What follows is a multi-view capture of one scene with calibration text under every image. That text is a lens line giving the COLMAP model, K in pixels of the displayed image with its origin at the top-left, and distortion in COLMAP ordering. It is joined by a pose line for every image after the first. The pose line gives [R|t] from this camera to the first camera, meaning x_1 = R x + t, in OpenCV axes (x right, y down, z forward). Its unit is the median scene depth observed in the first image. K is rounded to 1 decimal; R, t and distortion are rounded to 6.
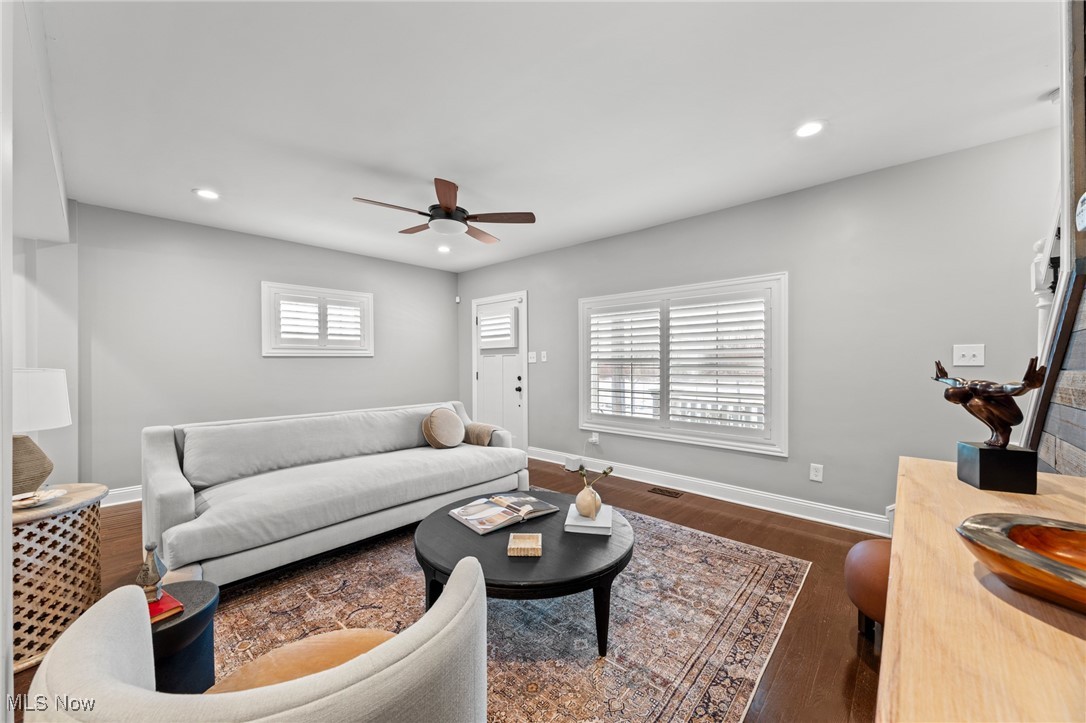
lens RADIAL K [[405.5, 0, 550.5], [0, 405.5, 367.4], [0, 0, 1]] dist [-0.002183, -0.000102]
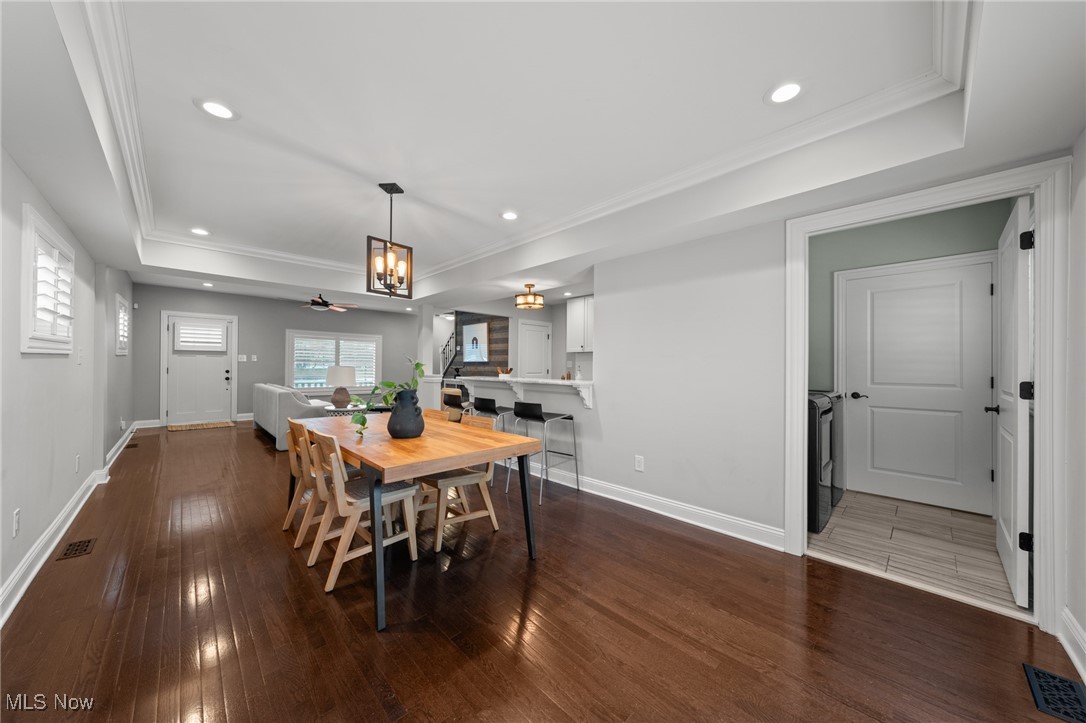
lens RADIAL K [[379.5, 0, 543.0], [0, 379.5, 361.5], [0, 0, 1]] dist [-0.000211, -0.000041]
pose [[0.074864, 0.012948, 0.997110, -1.756413], [-0.007688, 0.999893, -0.012407, -0.003143], [-0.997164, -0.006737, 0.074956, -0.379083]]
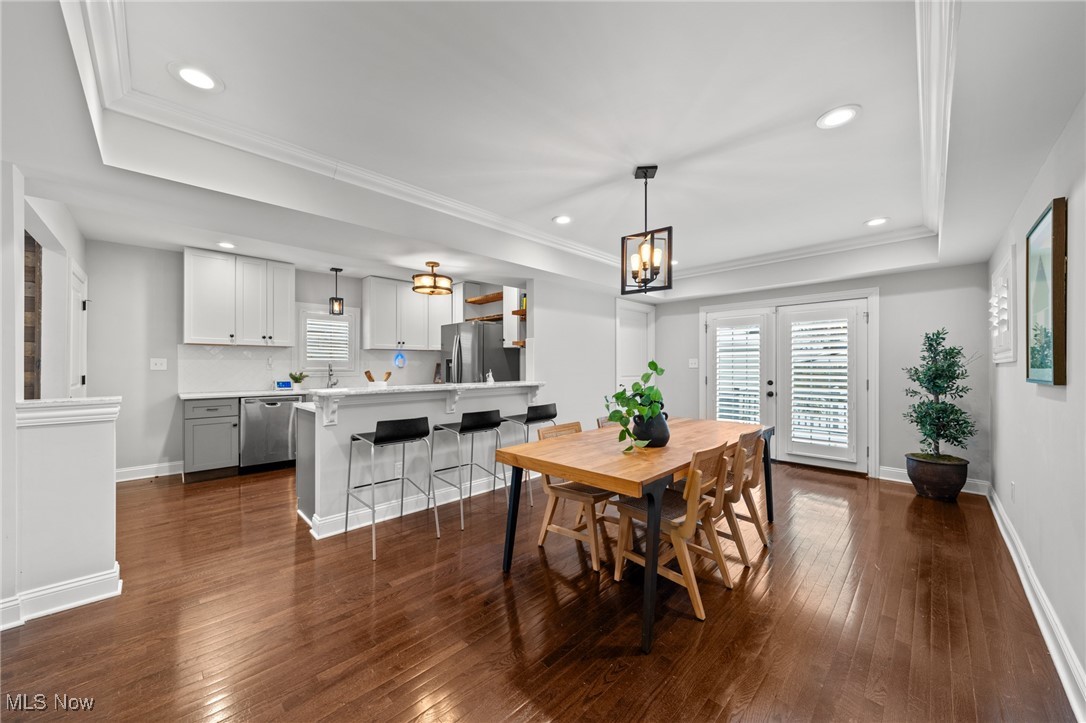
lens RADIAL K [[390.8, 0, 539.7], [0, 390.8, 366.9], [0, 0, 1]] dist [-0.000719, -0.000059]
pose [[-0.997476, 0.002140, 0.070978, 0.479505], [0.002225, 0.999997, 0.001113, -0.015085], [-0.070975, 0.001268, -0.997477, 2.382098]]
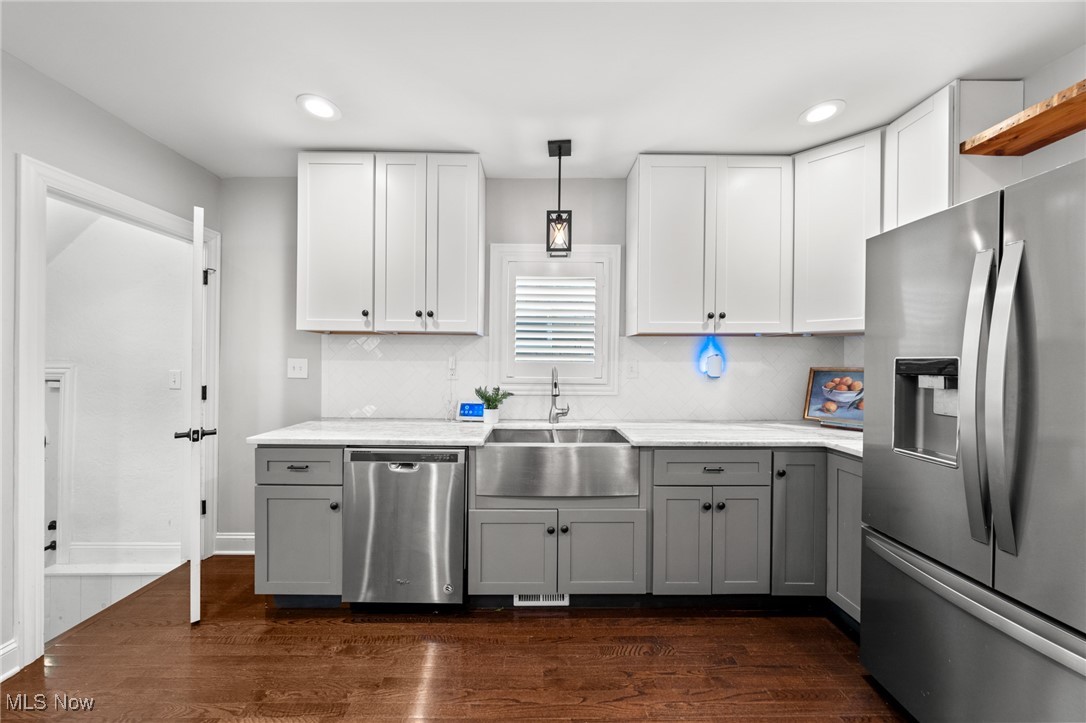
lens RADIAL K [[367.1, 0, 543.0], [0, 367.1, 361.5], [0, 0, 1]] dist [-0.001308, -0.000013]
pose [[-0.669130, -0.003721, 0.743136, 1.568583], [-0.005787, 0.999983, -0.000203, -0.075942], [-0.743123, -0.004436, -0.669140, -0.056779]]
